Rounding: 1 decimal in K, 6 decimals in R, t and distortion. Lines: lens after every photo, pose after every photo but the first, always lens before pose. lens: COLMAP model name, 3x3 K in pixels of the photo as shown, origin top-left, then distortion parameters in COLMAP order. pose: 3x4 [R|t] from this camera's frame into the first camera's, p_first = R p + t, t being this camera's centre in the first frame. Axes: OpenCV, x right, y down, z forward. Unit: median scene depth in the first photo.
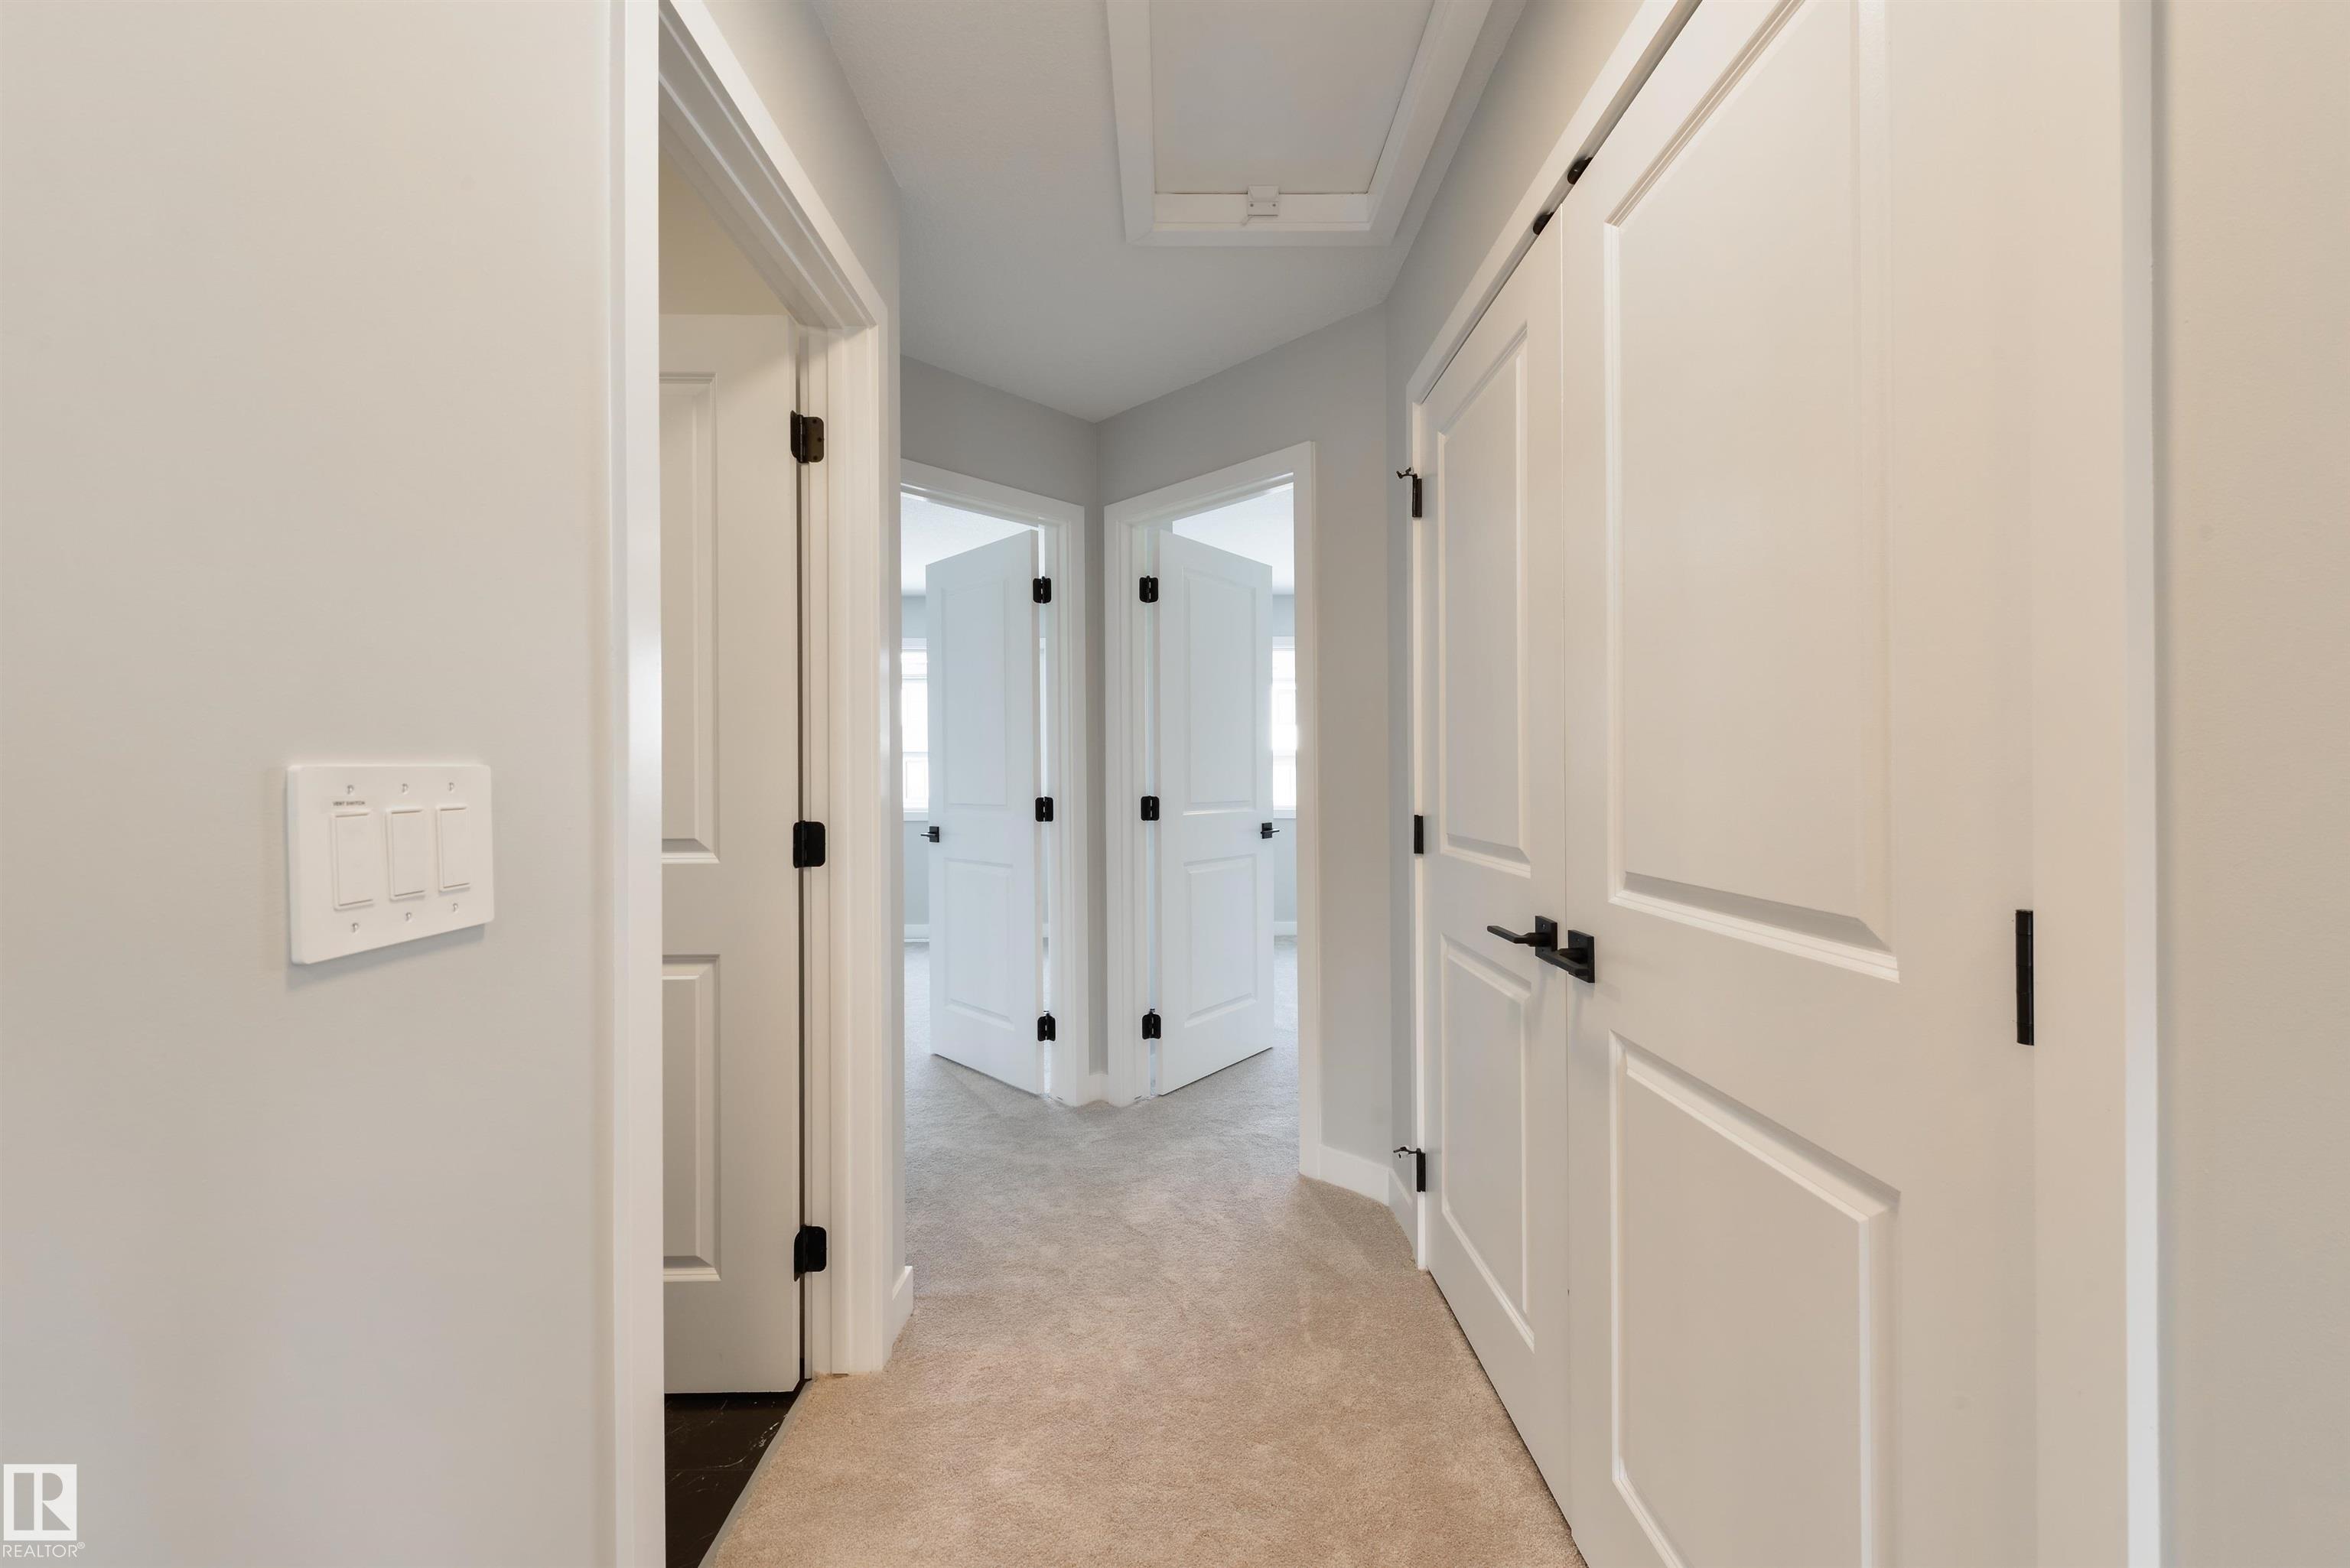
lens RADIAL K [[935.2, 0, 1187.9], [0, 935.2, 792.0], [0, 0, 1]] dist [0.002435, -0.000107]
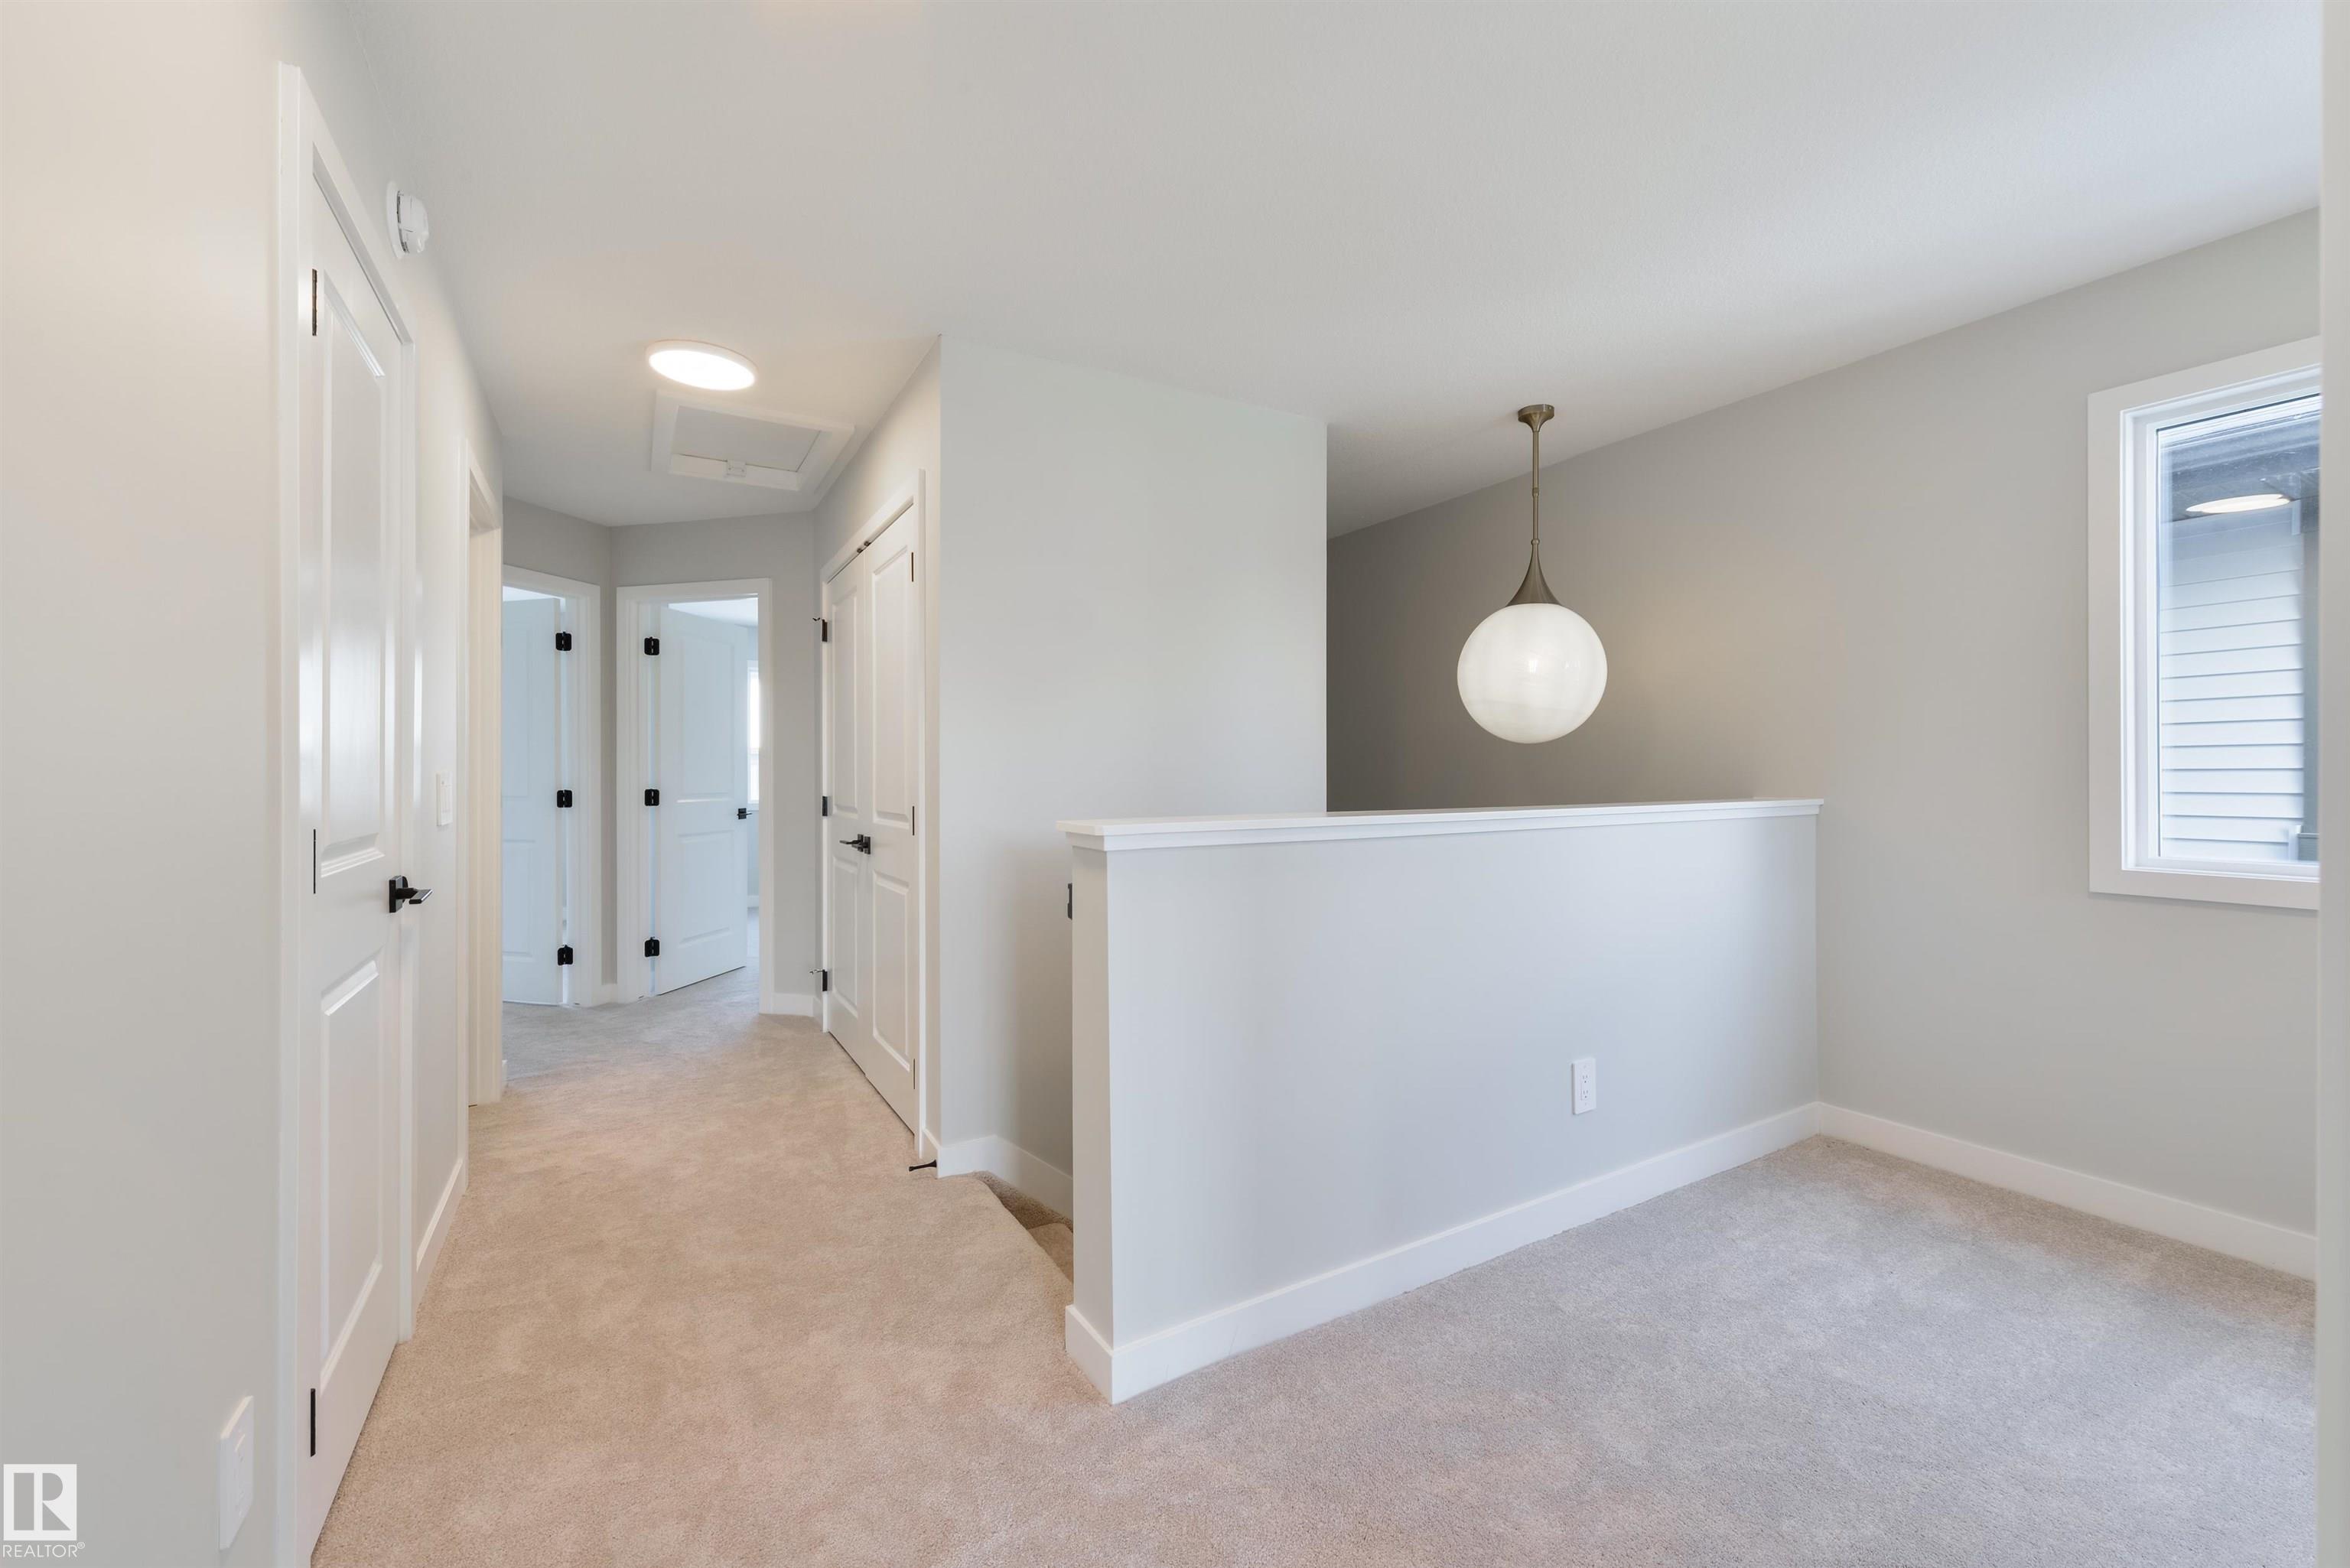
lens RADIAL K [[912.9, 0, 1172.2], [0, 912.9, 773.5], [0, 0, 1]] dist [0.001420, 0.000024]
pose [[0.870249, 0.007202, 0.492559, -0.055877], [0.003943, 0.999759, -0.021585, 0.020869], [-0.492596, 0.020727, 0.870011, -0.971521]]
